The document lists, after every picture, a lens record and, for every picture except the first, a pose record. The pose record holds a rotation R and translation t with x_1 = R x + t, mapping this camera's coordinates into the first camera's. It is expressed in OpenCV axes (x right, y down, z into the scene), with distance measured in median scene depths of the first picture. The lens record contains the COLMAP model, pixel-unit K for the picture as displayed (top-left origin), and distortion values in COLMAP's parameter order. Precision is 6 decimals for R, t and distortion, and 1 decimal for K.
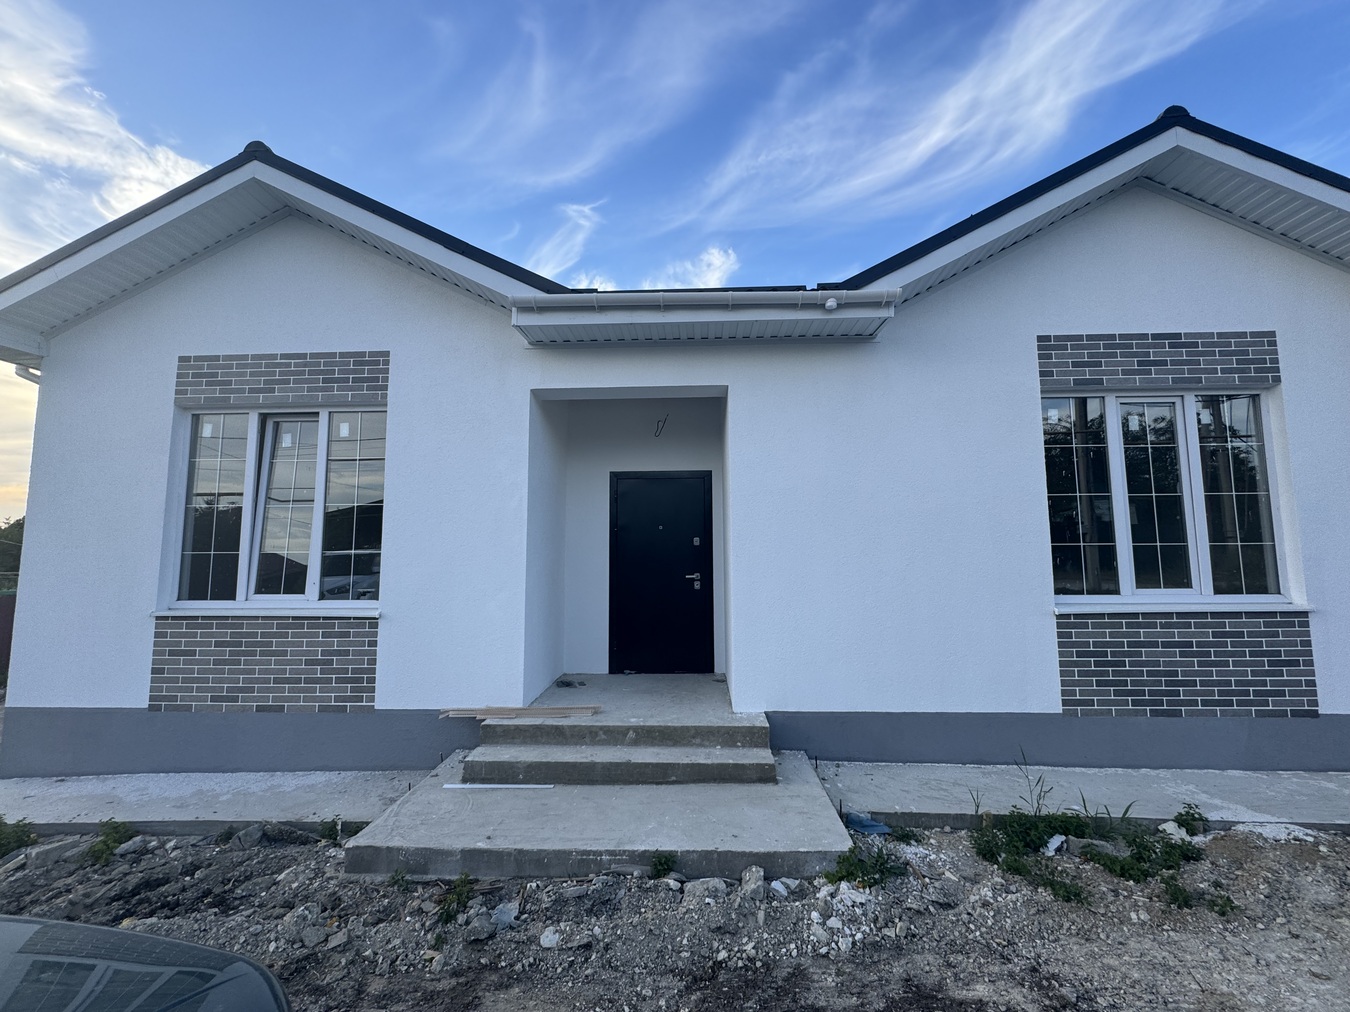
lens RADIAL K [[540.4, 0, 675.0], [0, 540.4, 506.0], [0, 0, 1]] dist [-0.000481, 0.000146]
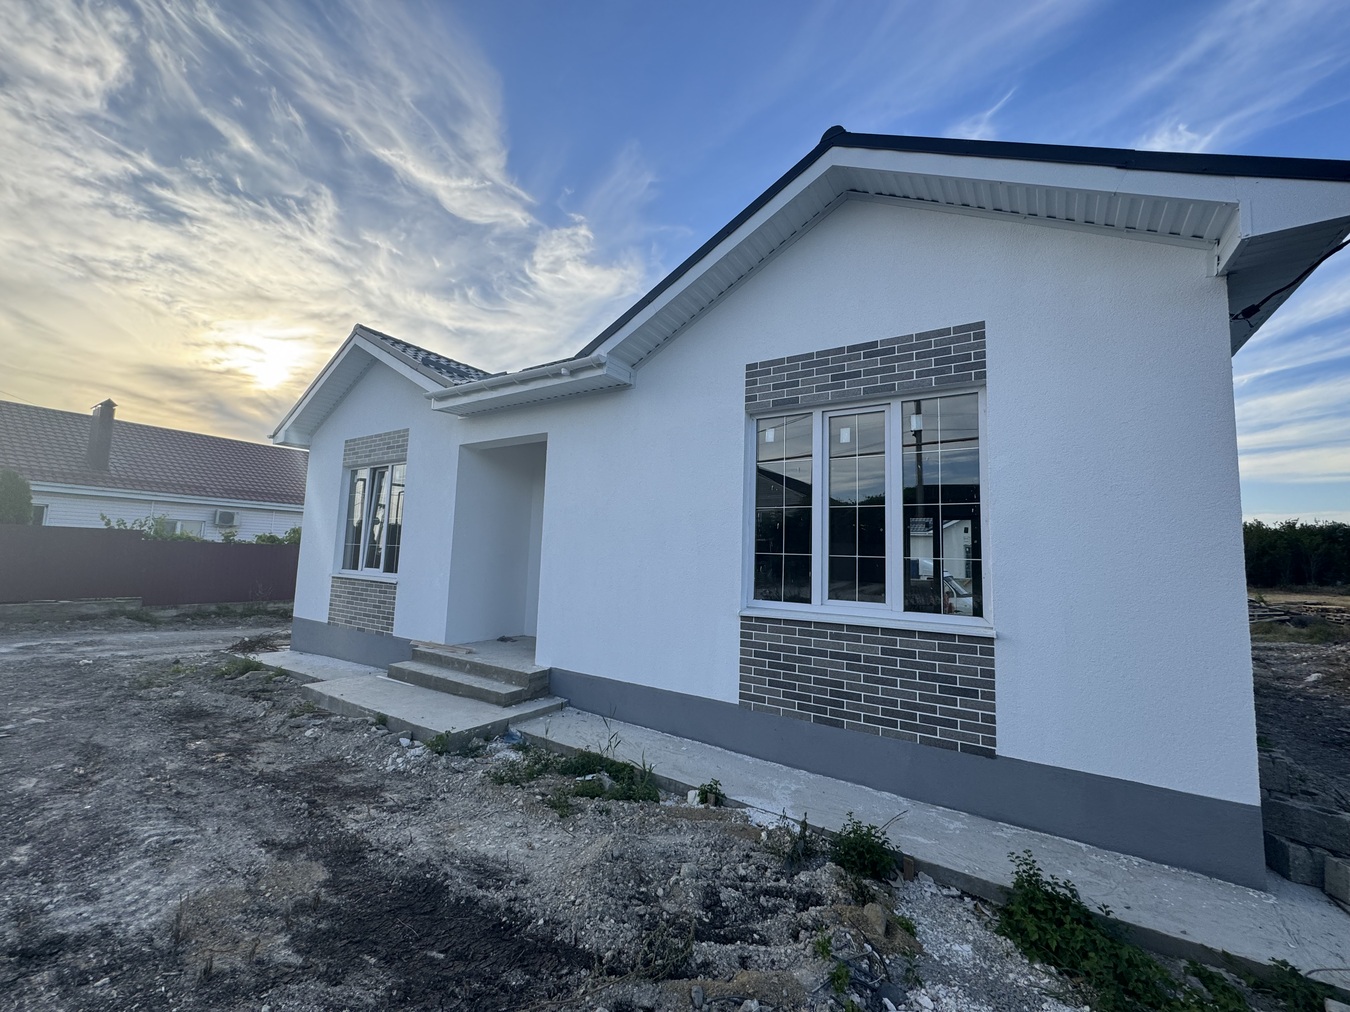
lens RADIAL K [[540.4, 0, 675.0], [0, 540.4, 506.0], [0, 0, 1]] dist [-0.000481, 0.000146]
pose [[0.855318, -0.014462, -0.517902, 1.141554], [0.009082, 0.999875, -0.012921, -0.012554], [0.518024, 0.006348, 0.855343, -0.023484]]
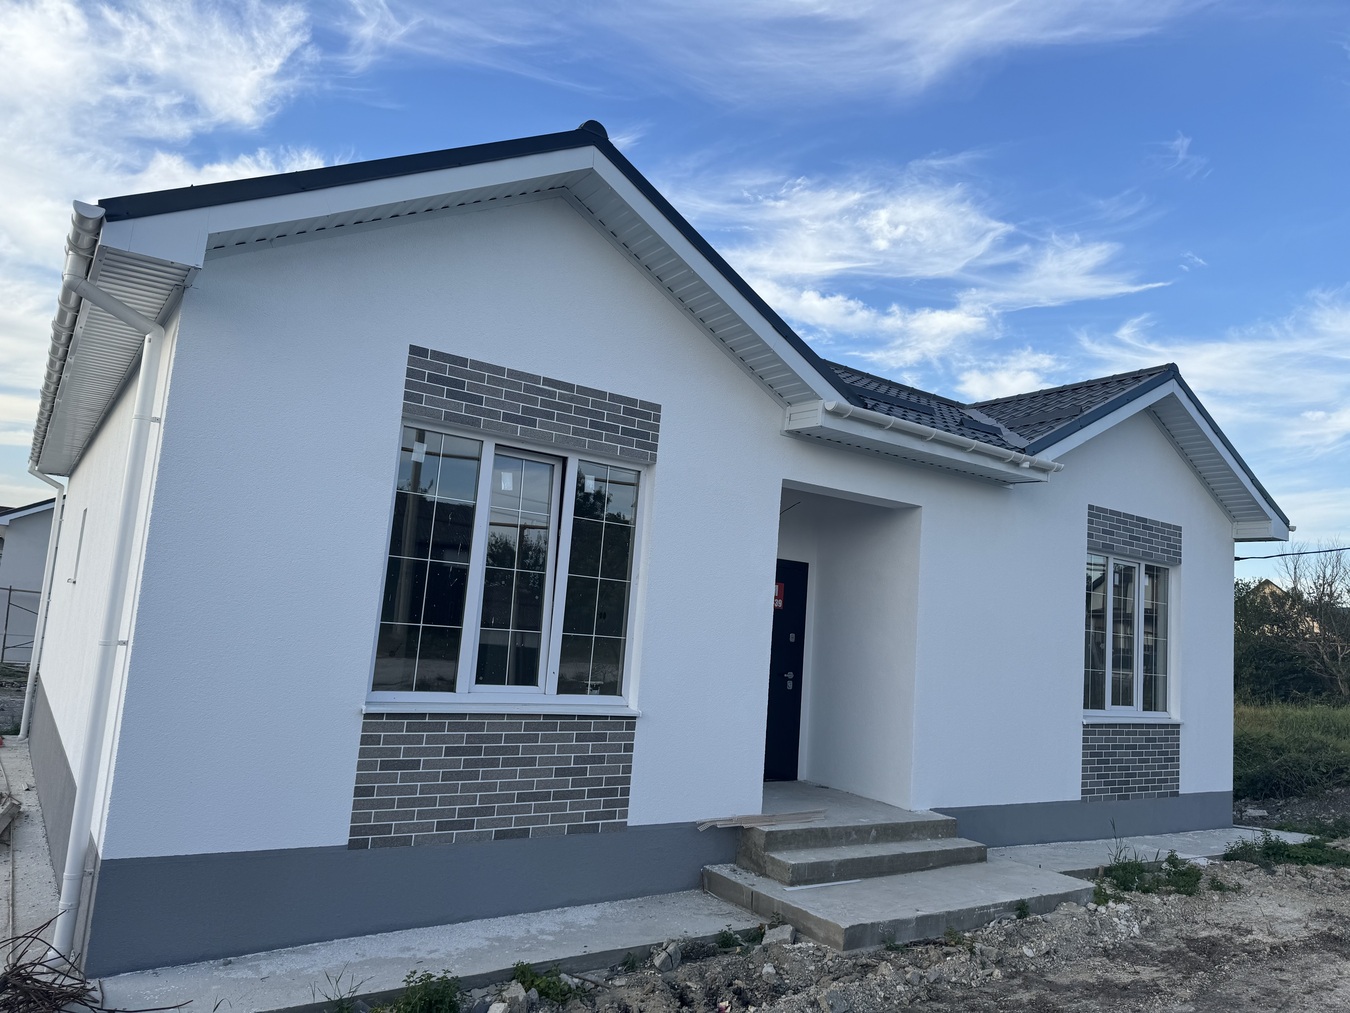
lens RADIAL K [[939.2, 0, 675.0], [0, 939.2, 506.5], [0, 0, 1]] dist [0.117075, -0.186924]
pose [[0.791551, 0.145142, 0.593617, -1.467984], [-0.134623, 0.988937, -0.062289, -0.039722], [-0.596091, -0.030609, 0.802333, -0.233520]]
